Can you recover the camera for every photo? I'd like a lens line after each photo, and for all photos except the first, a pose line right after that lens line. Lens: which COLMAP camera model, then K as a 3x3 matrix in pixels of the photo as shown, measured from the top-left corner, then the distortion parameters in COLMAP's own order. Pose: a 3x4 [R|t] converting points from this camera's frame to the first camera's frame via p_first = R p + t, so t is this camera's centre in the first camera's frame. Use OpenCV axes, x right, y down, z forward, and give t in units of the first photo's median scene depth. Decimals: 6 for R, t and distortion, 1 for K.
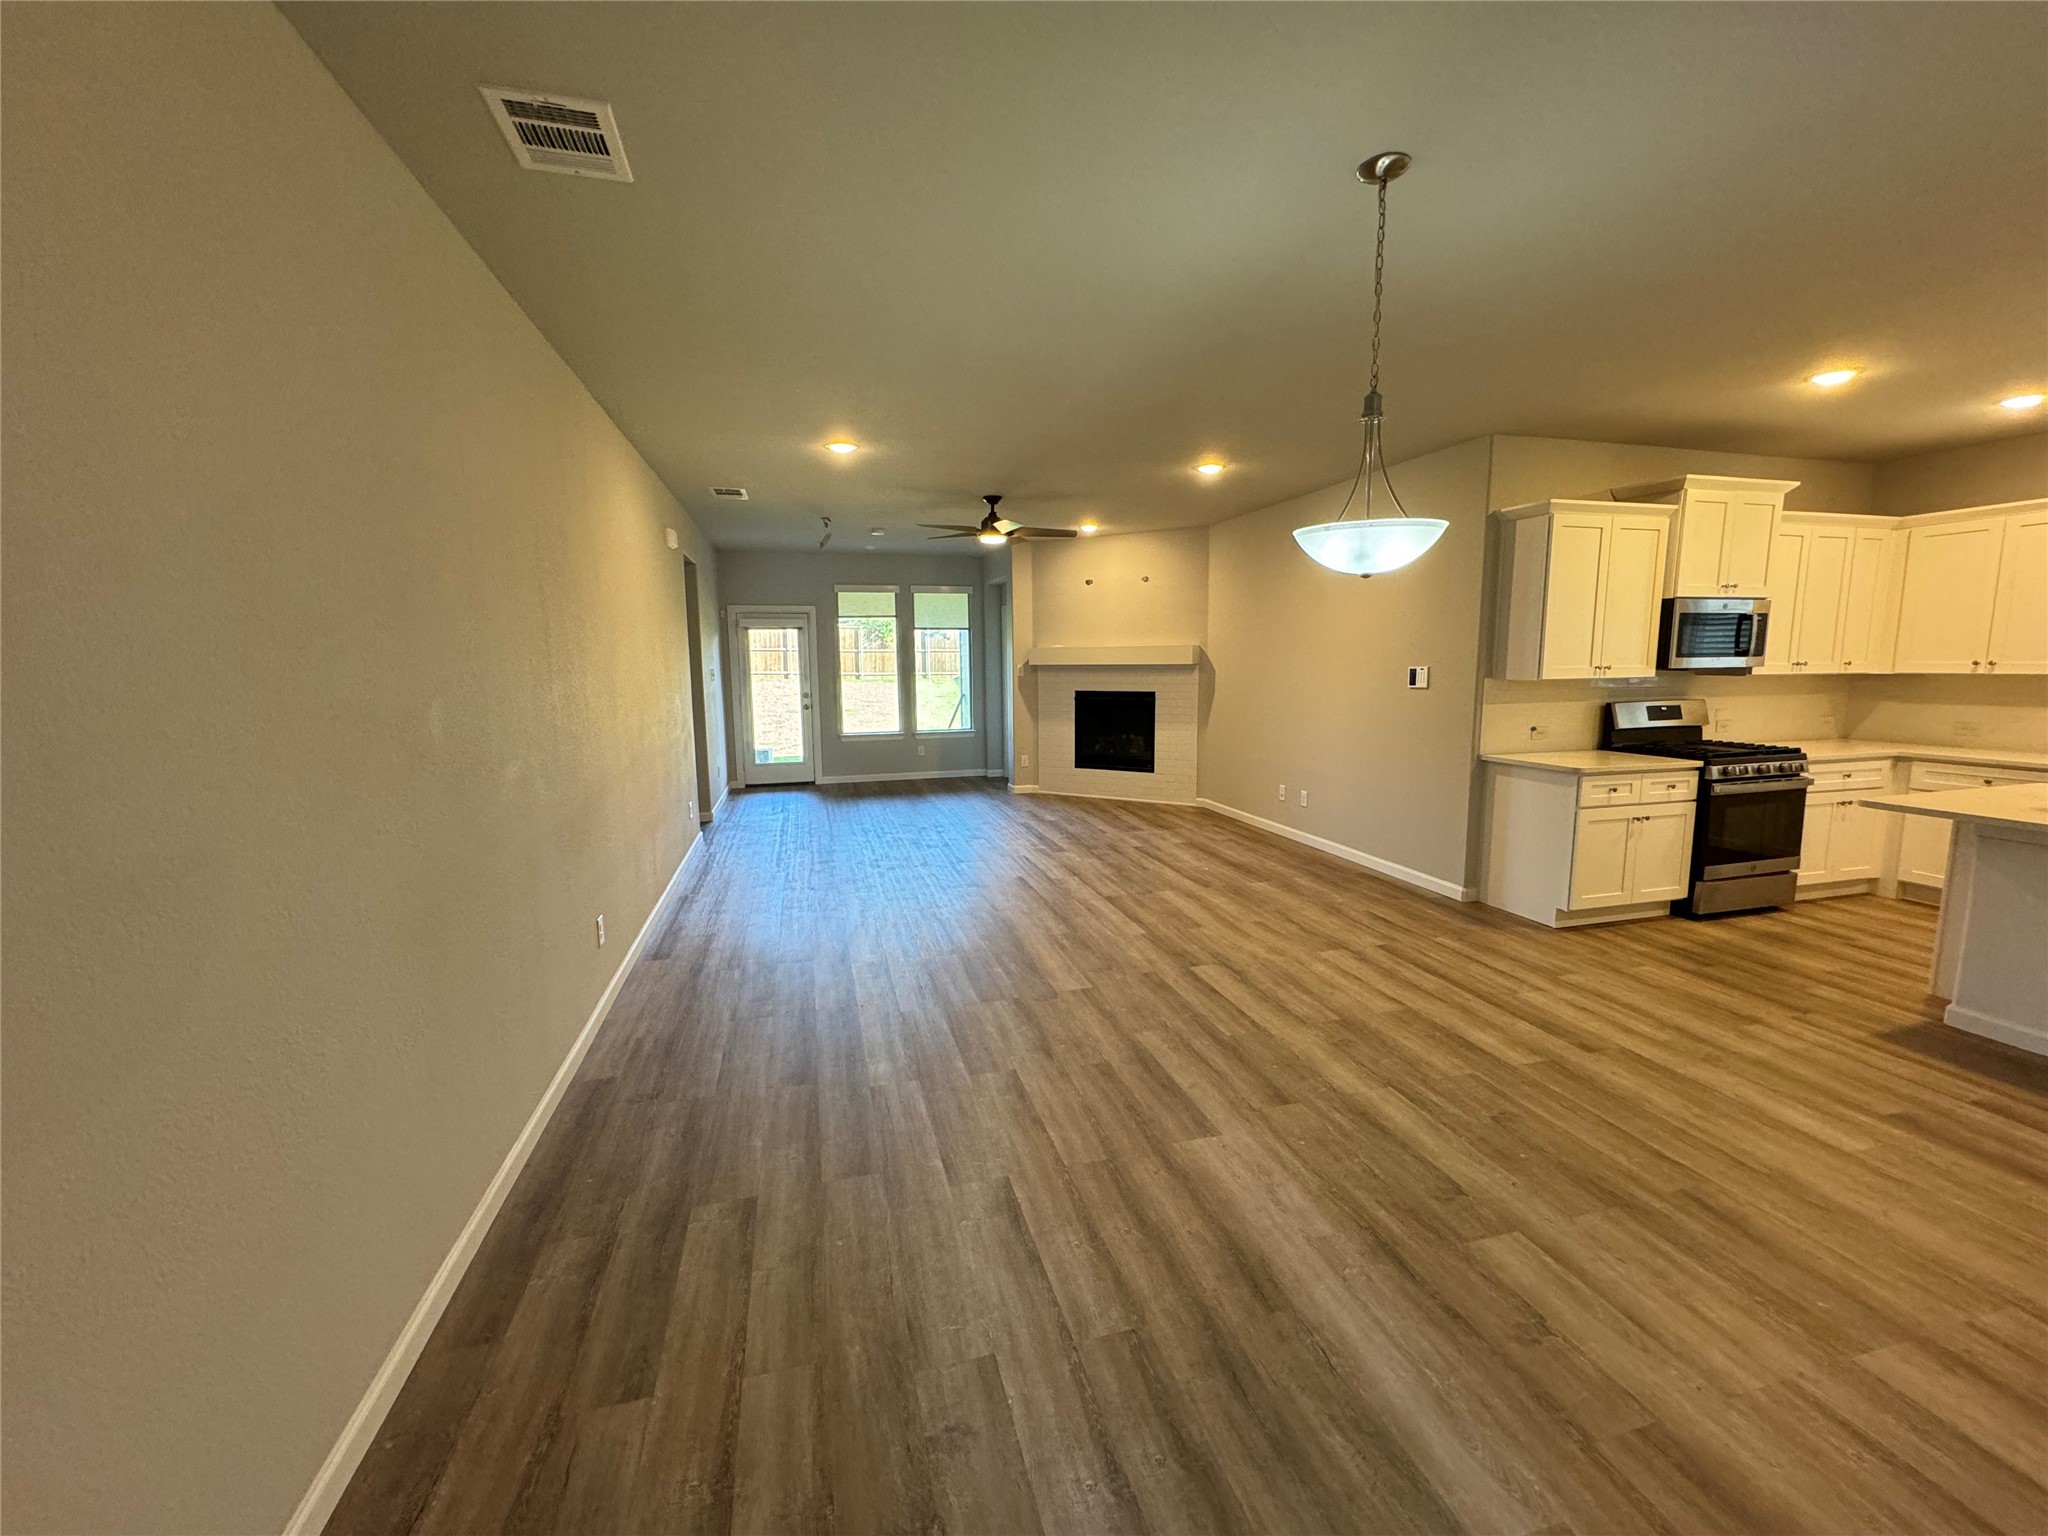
lens RADIAL K [[817.6, 0, 1021.3], [0, 817.6, 768.0], [0, 0, 1]] dist [-0.003323, -0.000732]
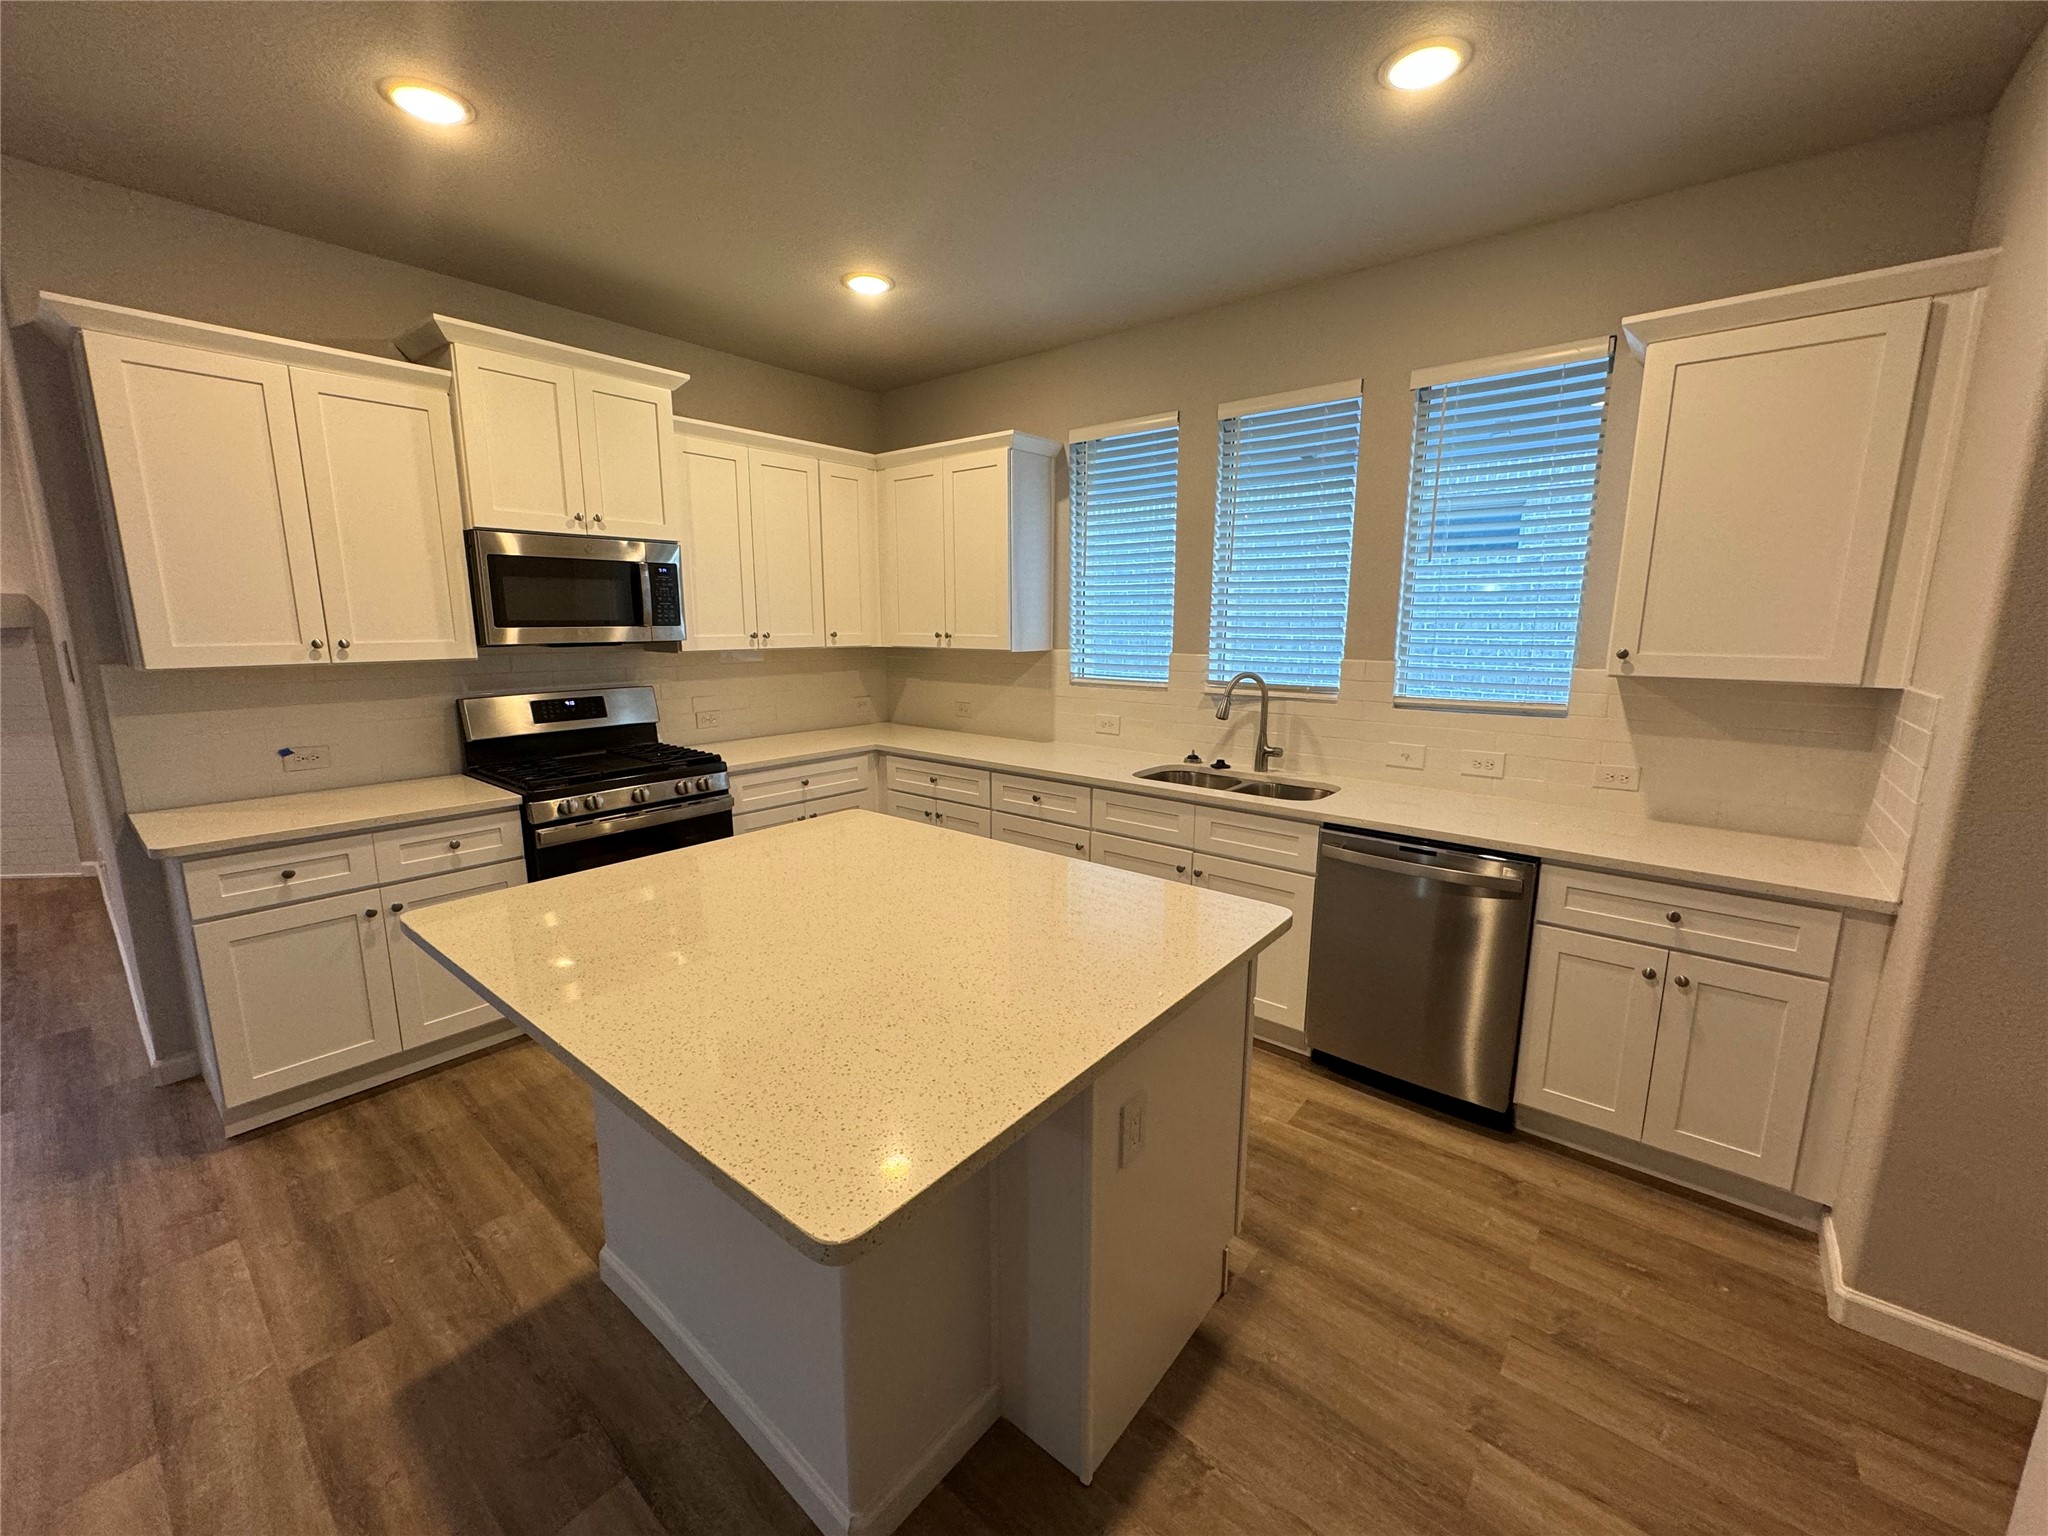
lens RADIAL K [[817.6, 0, 1032.1], [0, 817.6, 765.9], [0, 0, 1]] dist [-0.003323, -0.000732]
pose [[0.811297, -0.092574, 0.577259, 0.755987], [0.066244, 0.995581, 0.066559, -0.044354], [-0.580869, -0.015760, 0.813844, 0.251983]]
